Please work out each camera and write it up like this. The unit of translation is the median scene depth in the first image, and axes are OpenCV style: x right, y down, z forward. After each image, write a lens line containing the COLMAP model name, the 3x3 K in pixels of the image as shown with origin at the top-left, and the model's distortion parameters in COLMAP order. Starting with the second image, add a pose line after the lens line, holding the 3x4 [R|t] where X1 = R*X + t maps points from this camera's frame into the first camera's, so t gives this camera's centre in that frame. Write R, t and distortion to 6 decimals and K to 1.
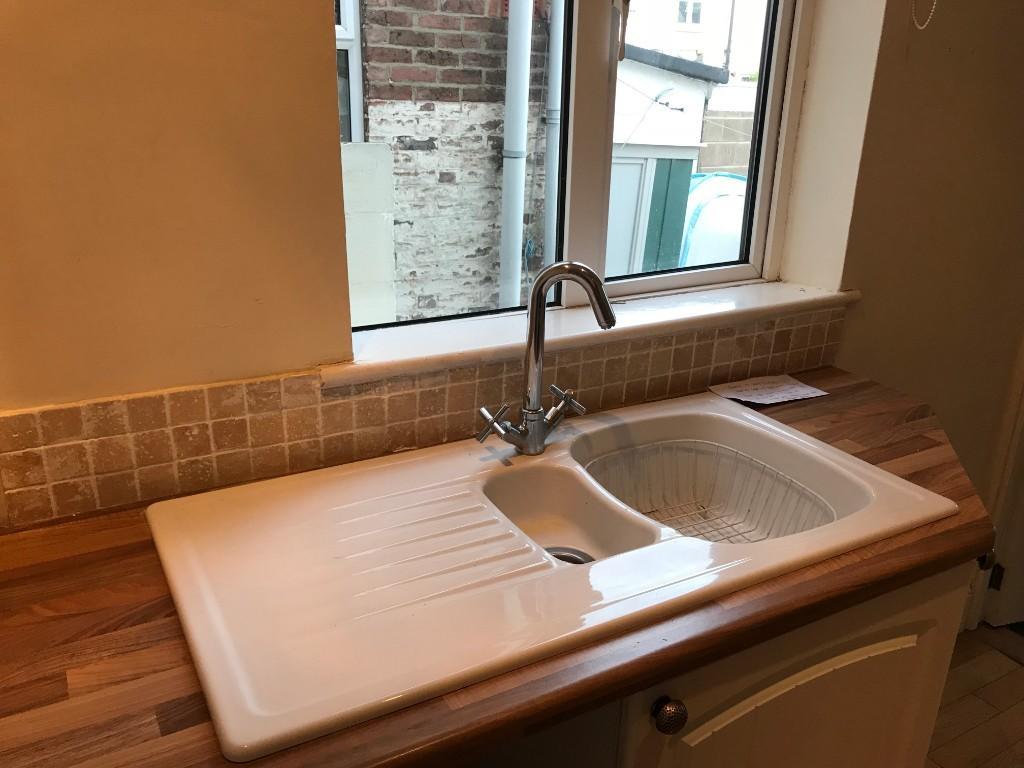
lens RADIAL K [[841.3, 0, 507.6], [0, 841.3, 387.6], [0, 0, 1]] dist [0.023810, -0.031104]
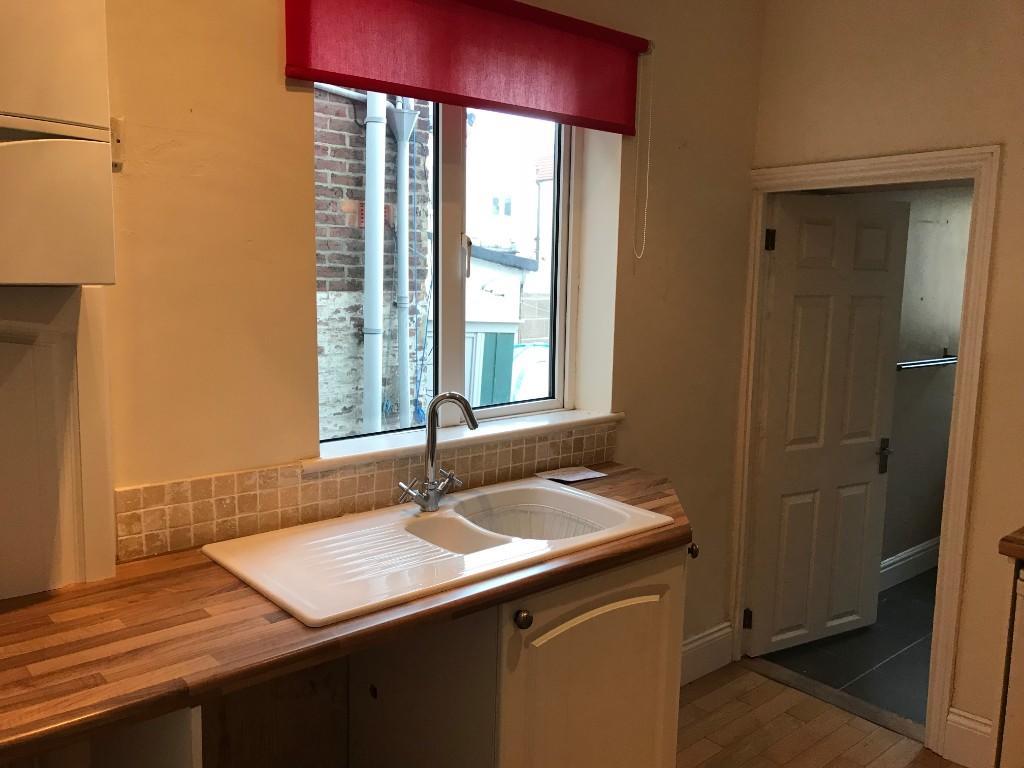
lens RADIAL K [[841.3, 0, 511.1], [0, 841.3, 383.8], [0, 0, 1]] dist [0.023810, -0.031104]
pose [[0.978793, -0.029346, 0.202741, -0.132548], [0.069873, 0.978162, -0.195749, 0.156435], [-0.192569, 0.205764, 0.959468, -0.596222]]
